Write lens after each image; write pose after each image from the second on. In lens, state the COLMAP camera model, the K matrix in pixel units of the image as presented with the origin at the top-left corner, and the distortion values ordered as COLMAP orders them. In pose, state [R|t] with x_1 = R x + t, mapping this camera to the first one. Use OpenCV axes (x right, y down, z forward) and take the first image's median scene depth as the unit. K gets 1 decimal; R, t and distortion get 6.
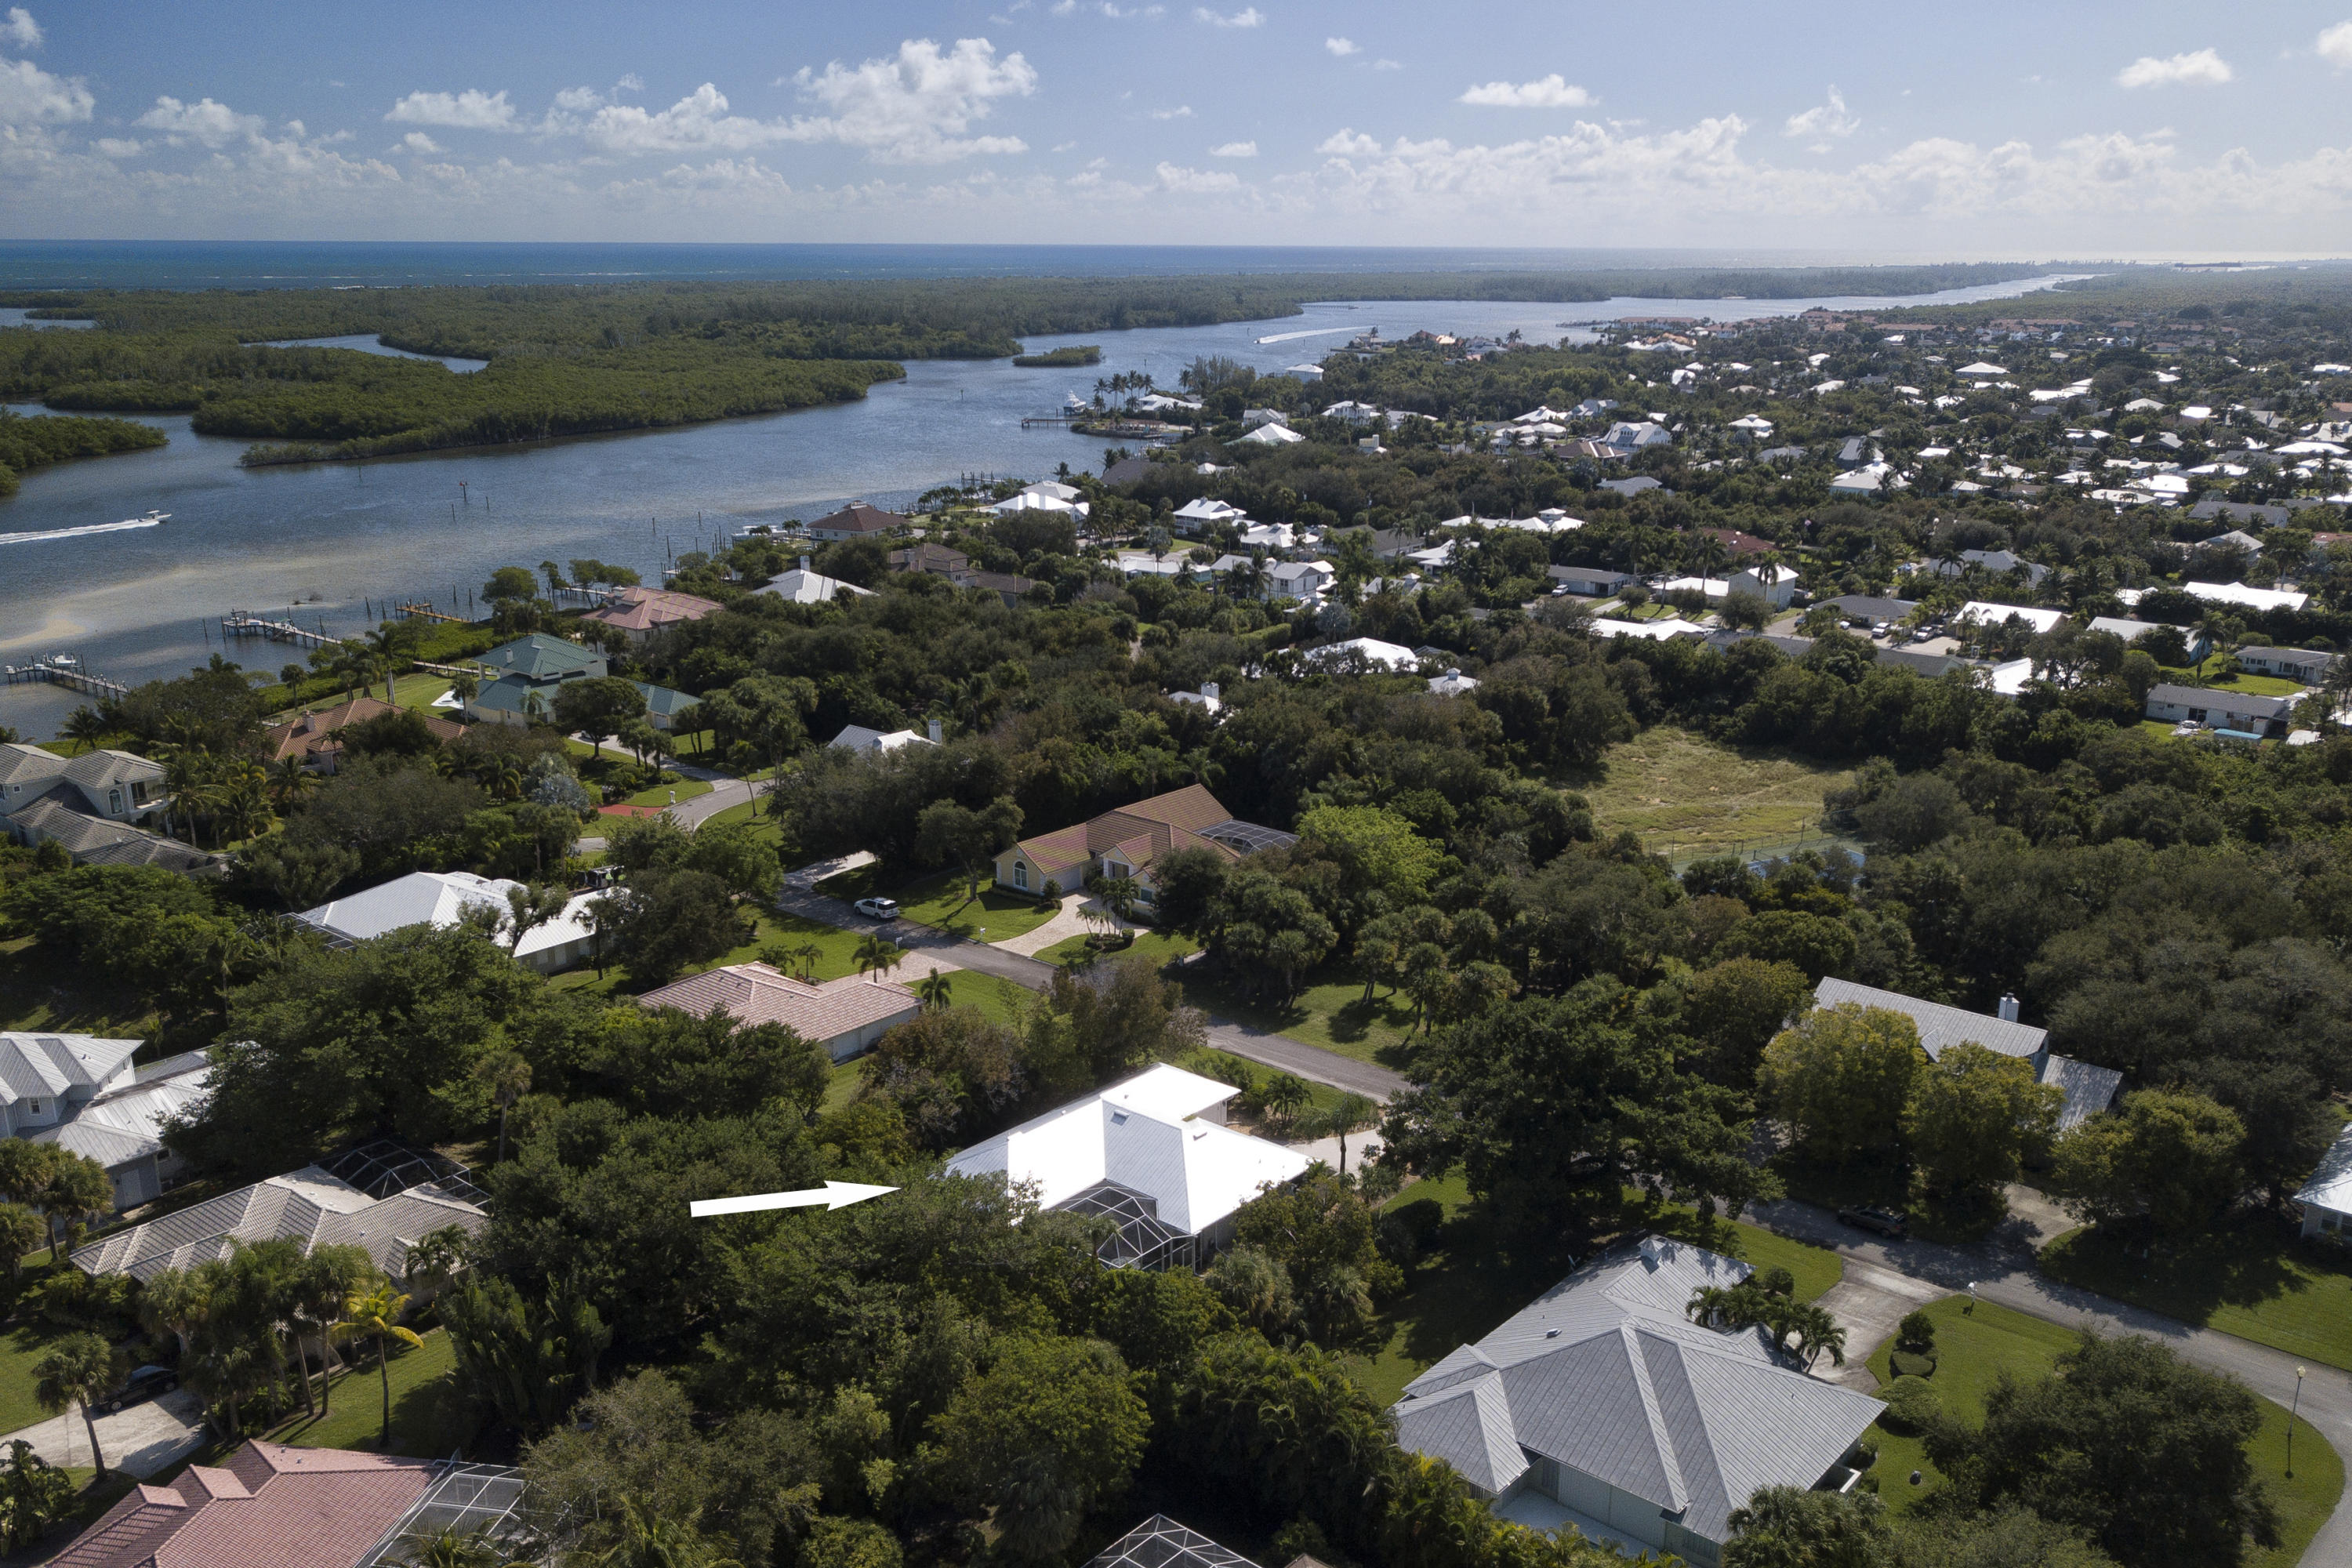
lens RADIAL K [[1845.2, 0, 1166.3], [0, 1845.2, 826.5], [0, 0, 1]] dist [0.003831, -0.000281]
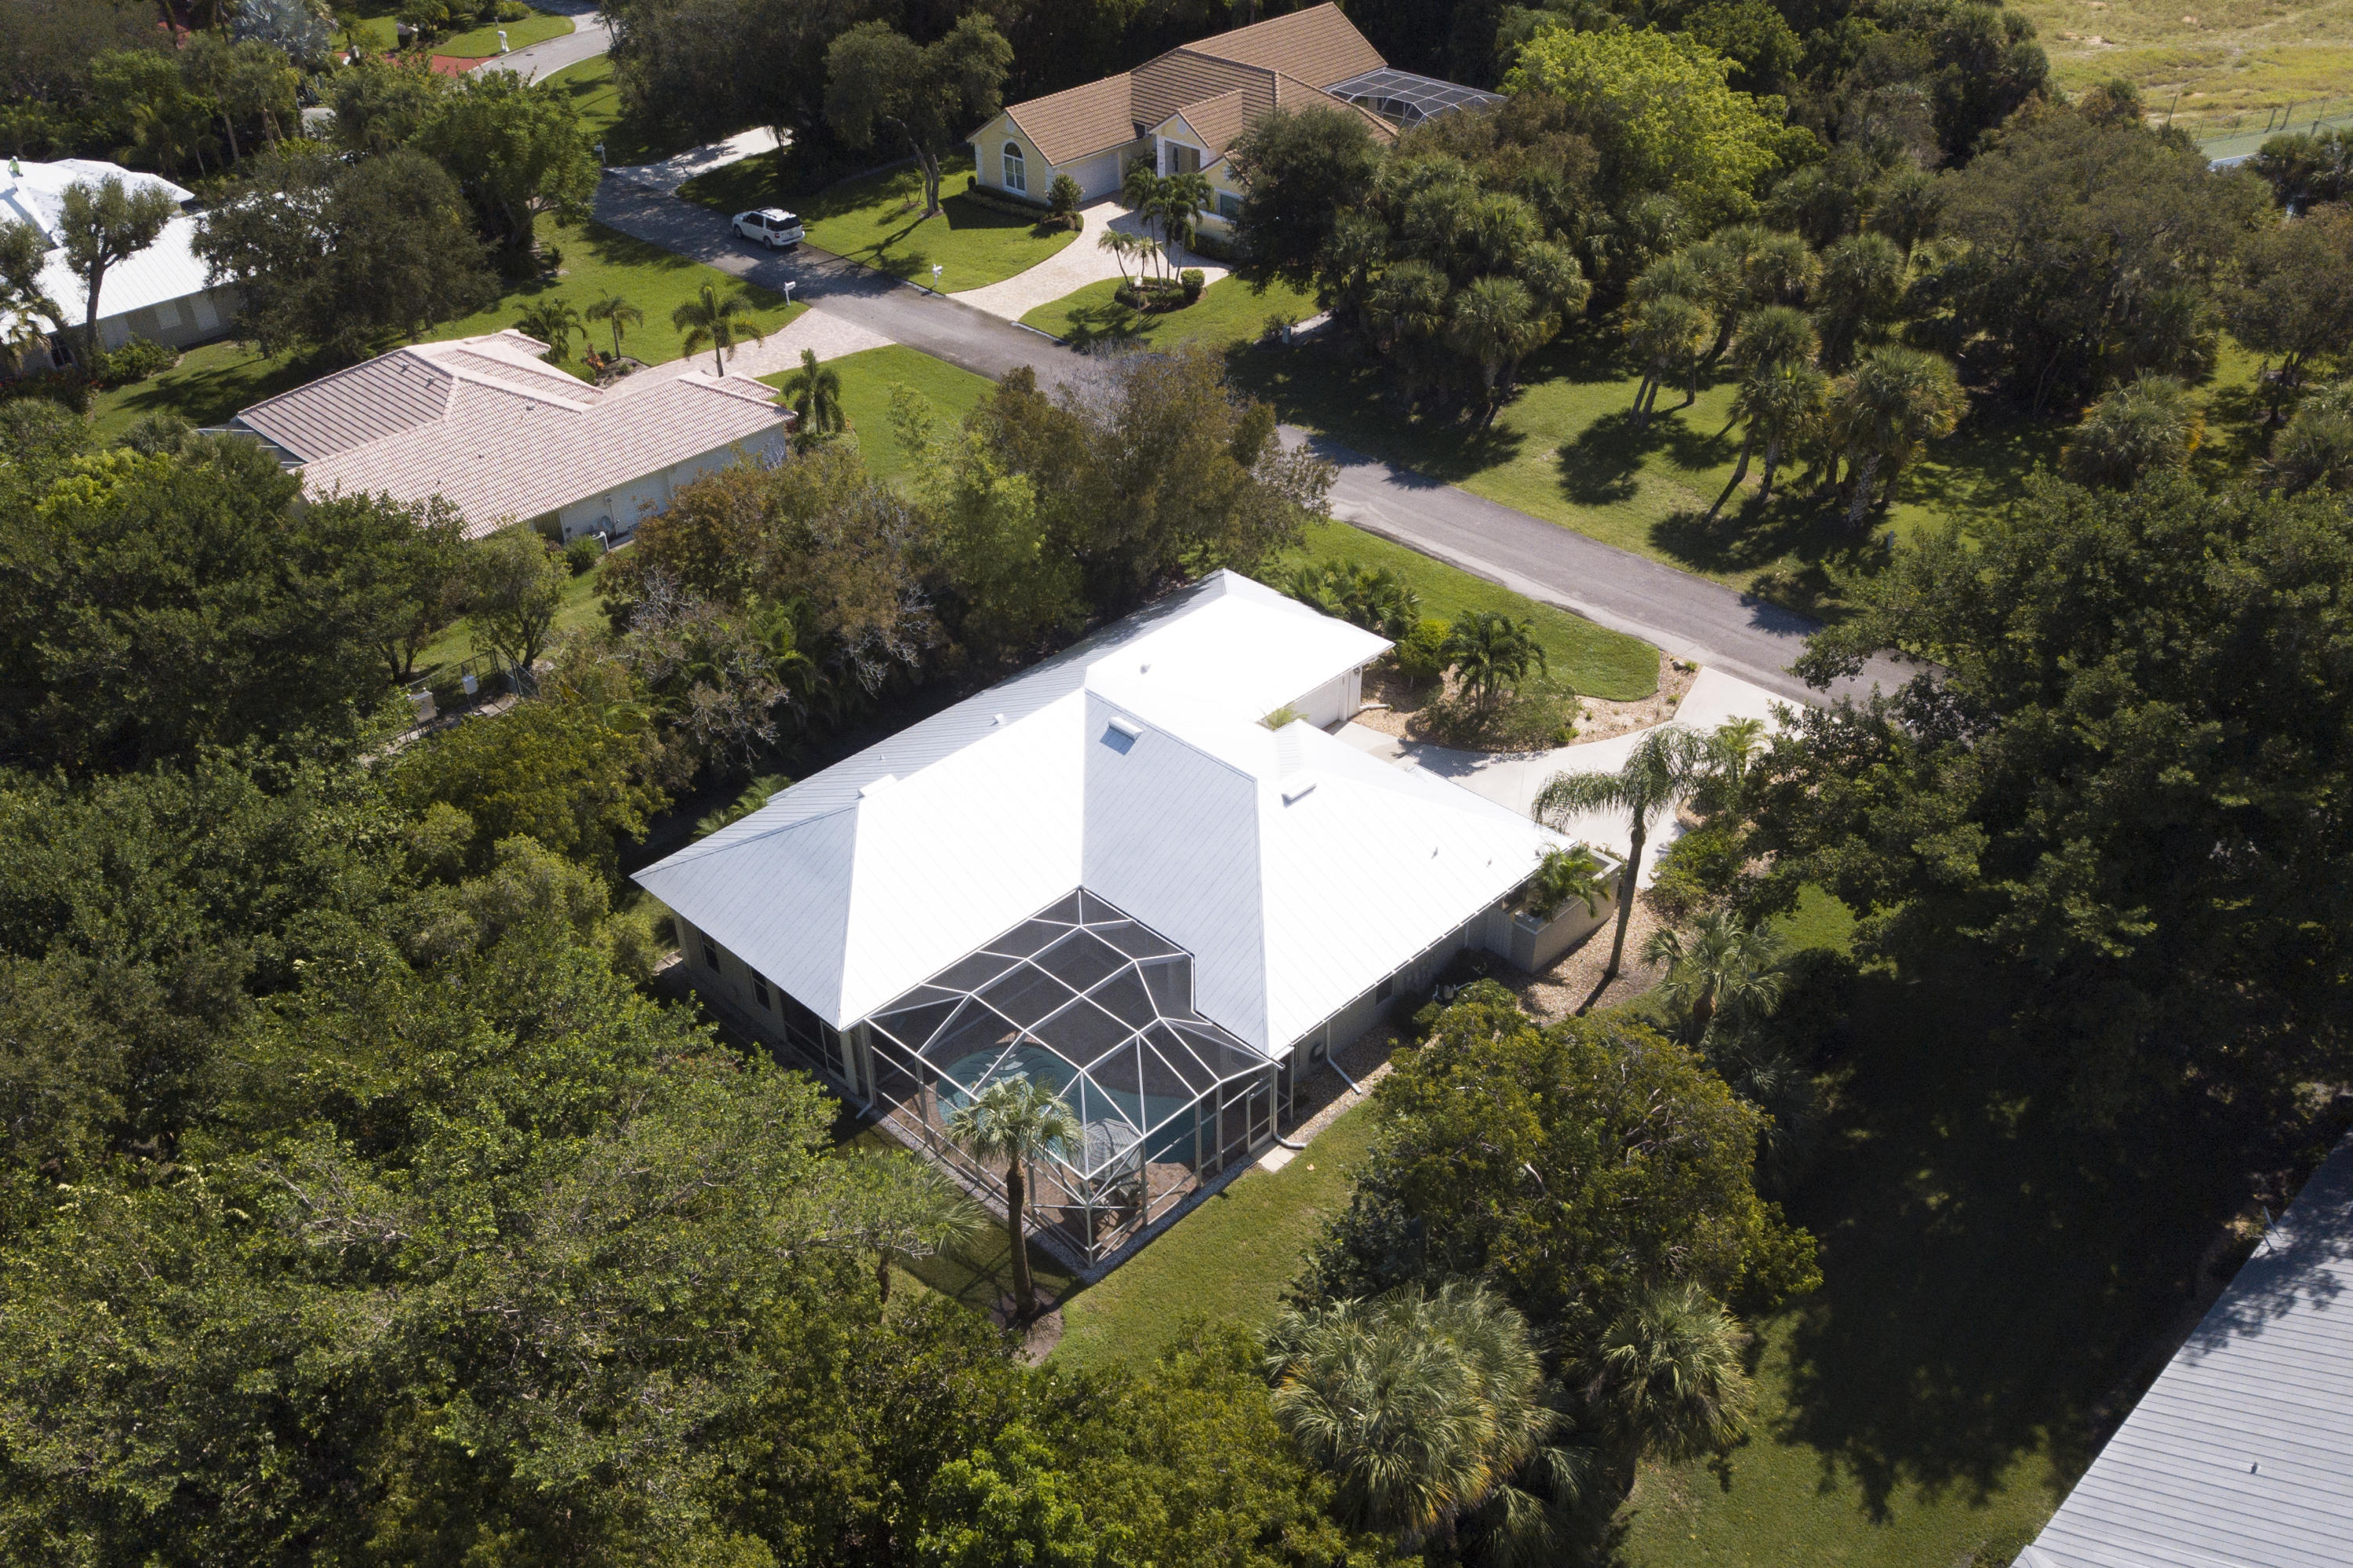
lens RADIAL K [[1846.0, 0, 1166.8], [0, 1846.0, 826.6], [0, 0, 1]] dist [0.003831, -0.000281]
pose [[0.997760, 0.023213, -0.062745, 0.010771], [0.000456, 0.935493, 0.353345, 0.016892], [0.066900, -0.352582, 0.933387, 0.440657]]
